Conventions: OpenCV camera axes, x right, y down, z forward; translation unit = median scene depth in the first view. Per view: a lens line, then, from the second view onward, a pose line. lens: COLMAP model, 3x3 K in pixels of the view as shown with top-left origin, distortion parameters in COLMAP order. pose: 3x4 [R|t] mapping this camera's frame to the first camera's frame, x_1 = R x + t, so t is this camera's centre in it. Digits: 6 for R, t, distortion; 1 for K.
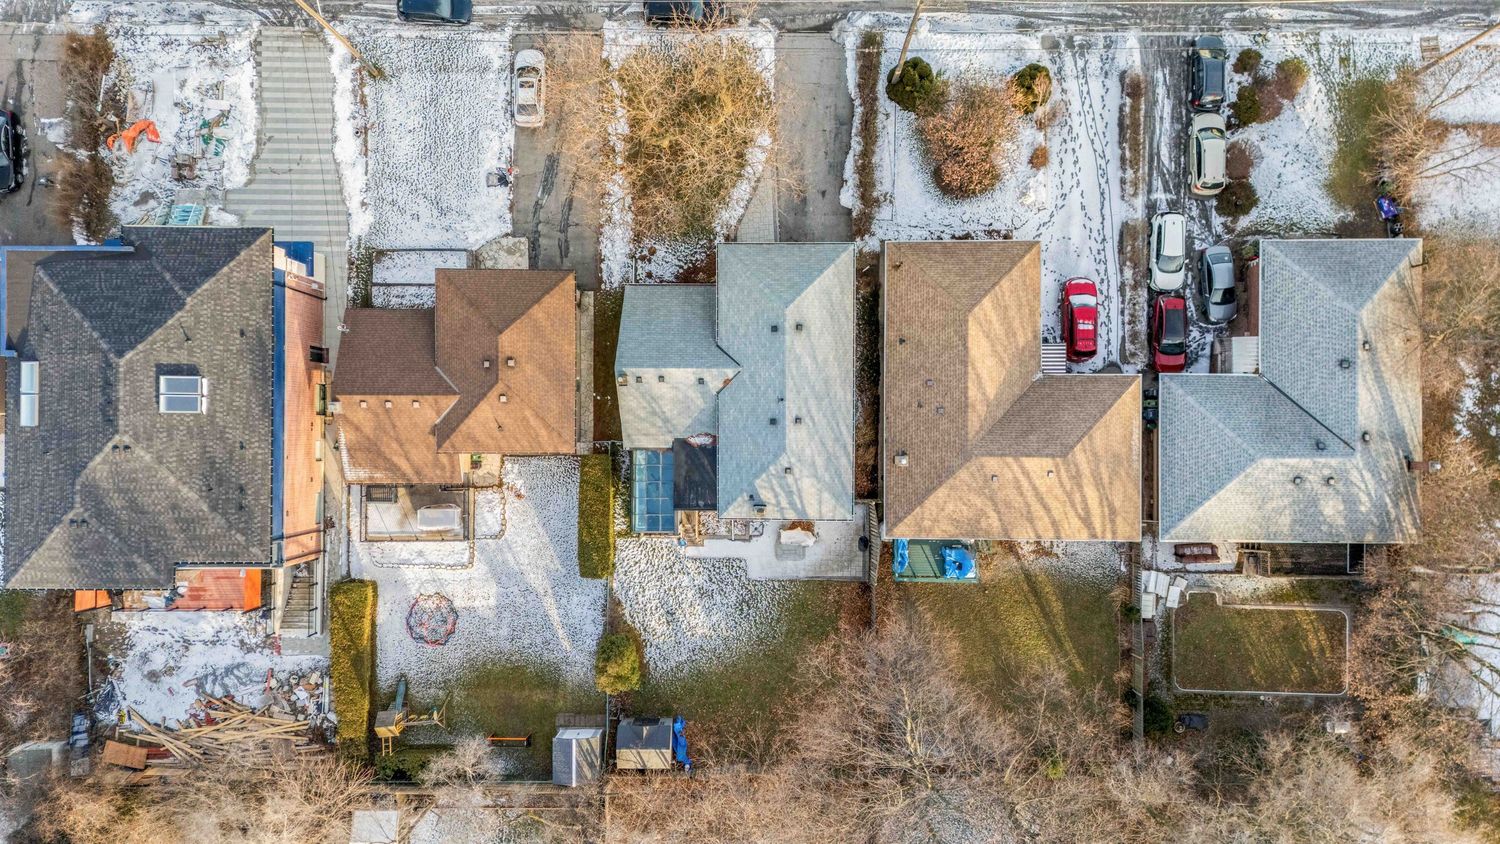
lens RADIAL K [[1097.5, 0, 749.6], [0, 1097.5, 413.2], [0, 0, 1]] dist [0.092948, -0.088381]
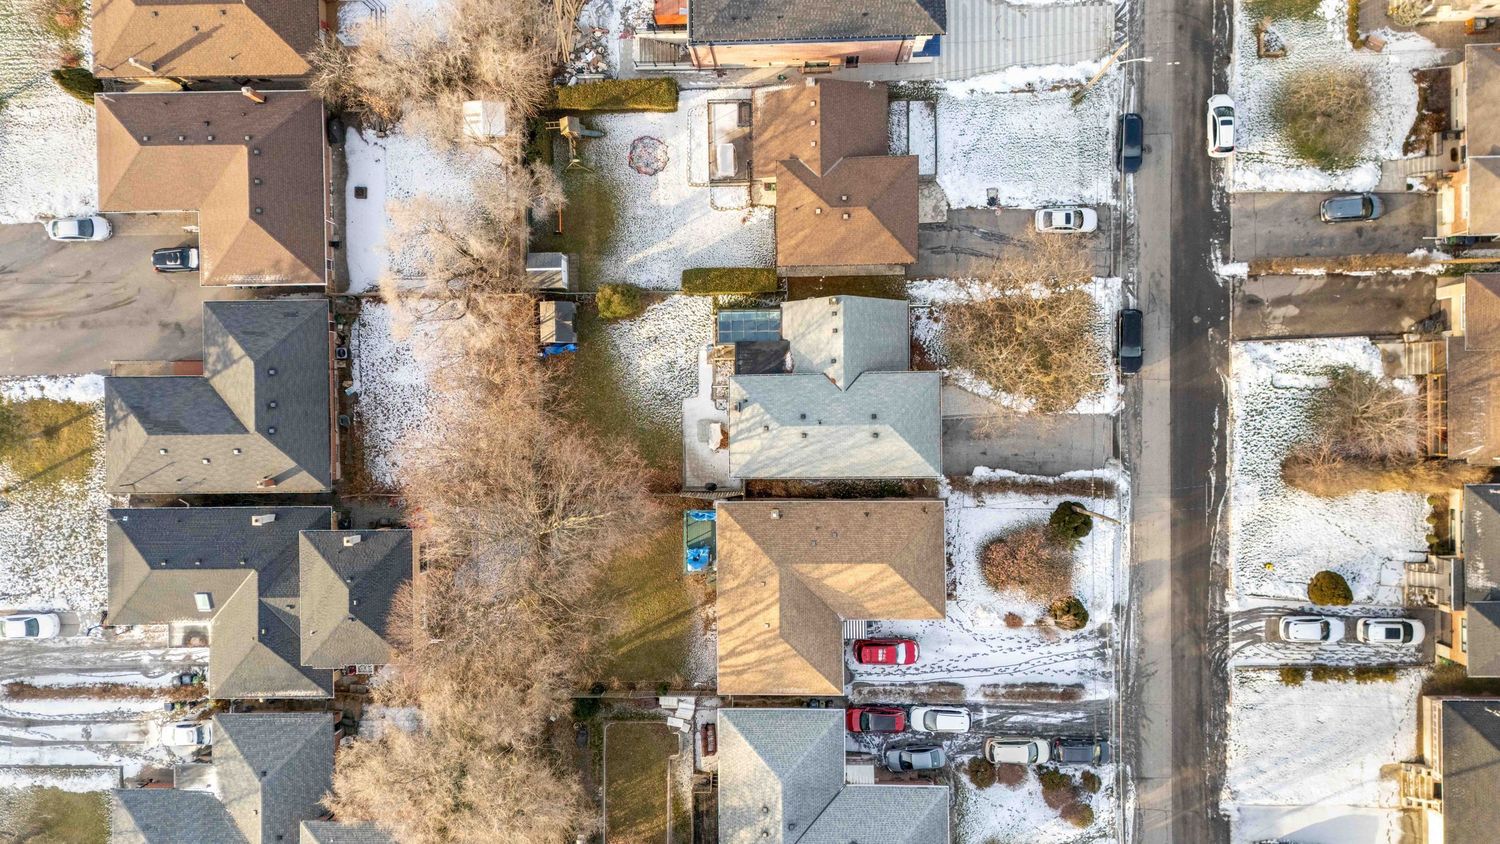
lens RADIAL K [[1097.5, 0, 758.8], [0, 1097.5, 420.2], [0, 0, 1]] dist [0.092948, -0.088381]
pose [[0.014448, 0.999579, 0.025145, -0.007345], [-0.998202, 0.012956, 0.058526, -0.014496], [0.058175, -0.025945, 0.997969, -0.291453]]
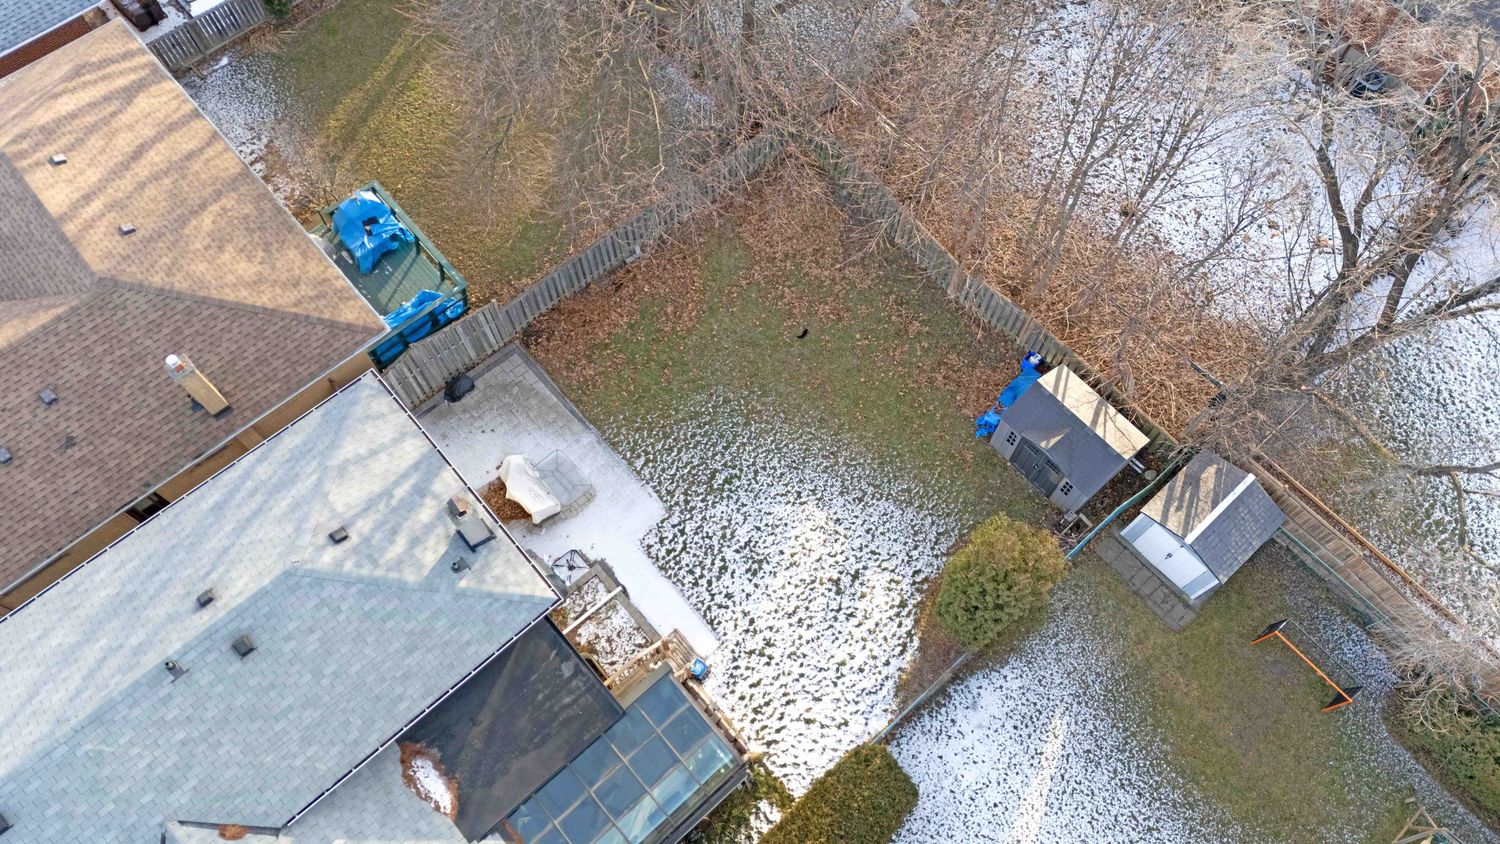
lens RADIAL K [[1097.5, 0, 752.8], [0, 1097.5, 417.0], [0, 0, 1]] dist [0.092948, -0.088381]
pose [[-0.664845, -0.675284, 0.319332, -0.145971], [0.746918, -0.595417, 0.295959, 0.064249], [-0.009721, 0.435281, 0.900242, 0.566091]]
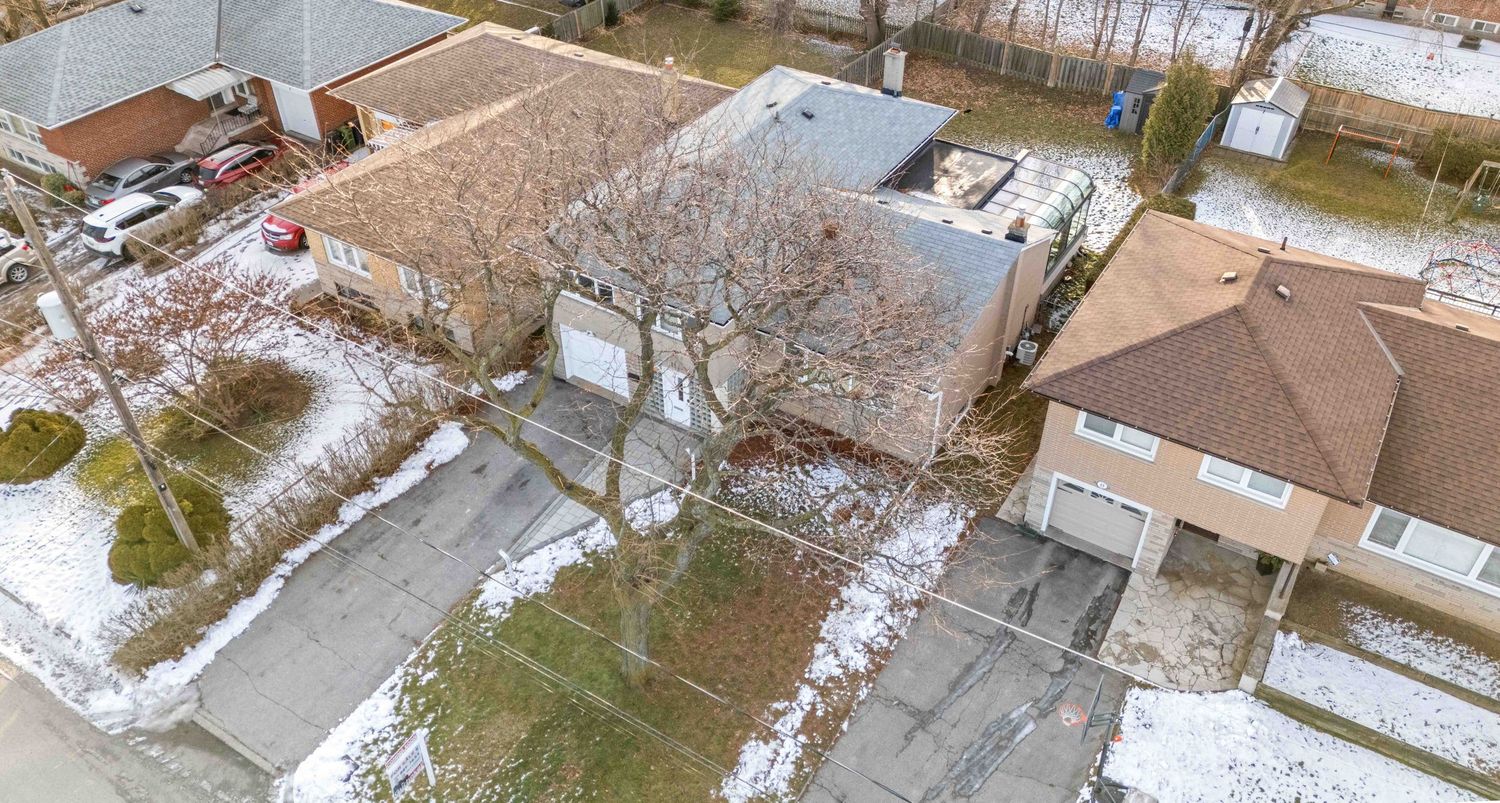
lens RADIAL K [[1123.3, 0, 741.3], [0, 1123.3, 398.6], [0, 0, 1]] dist [0.063110, -0.024037]
pose [[-0.844443, -0.332824, 0.419696, -0.235675], [0.535645, -0.525757, 0.660806, -0.458589], [0.000726, 0.782821, 0.622247, 0.668199]]
